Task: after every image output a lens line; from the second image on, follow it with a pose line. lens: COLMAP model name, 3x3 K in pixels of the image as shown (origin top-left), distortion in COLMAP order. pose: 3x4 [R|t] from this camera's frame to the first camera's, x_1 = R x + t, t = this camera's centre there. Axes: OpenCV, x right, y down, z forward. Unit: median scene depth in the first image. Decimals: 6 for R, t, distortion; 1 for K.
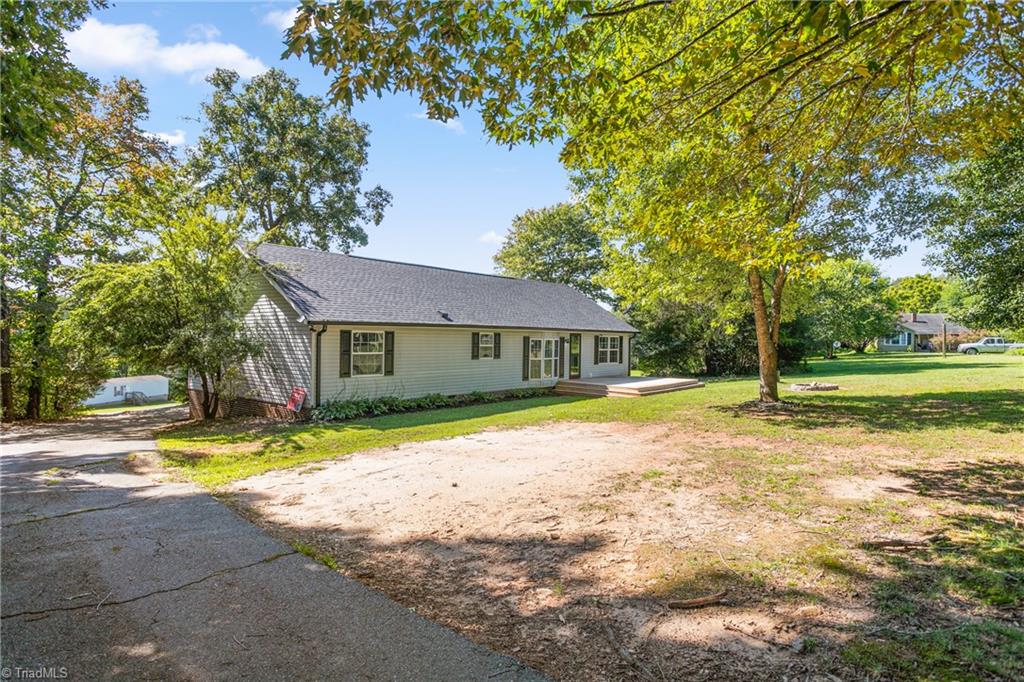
lens RADIAL K [[621.8, 0, 511.9], [0, 621.8, 342.8], [0, 0, 1]] dist [-0.000347, -0.000011]
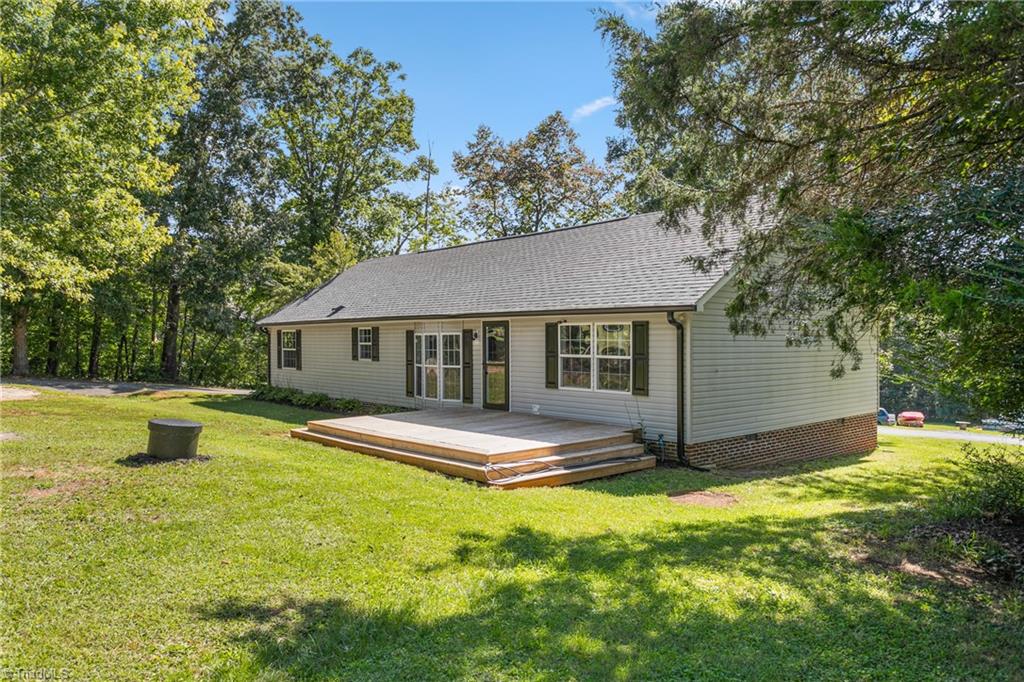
lens RADIAL K [[731.2, 0, 512.0], [0, 731.2, 340.6], [0, 0, 1]] dist [0.001405, 0.000184]
pose [[-0.191627, 0.002167, -0.981465, 0.721660], [0.006946, 0.999976, 0.000851, 0.000563], [0.981443, -0.006655, -0.191638, 1.176000]]
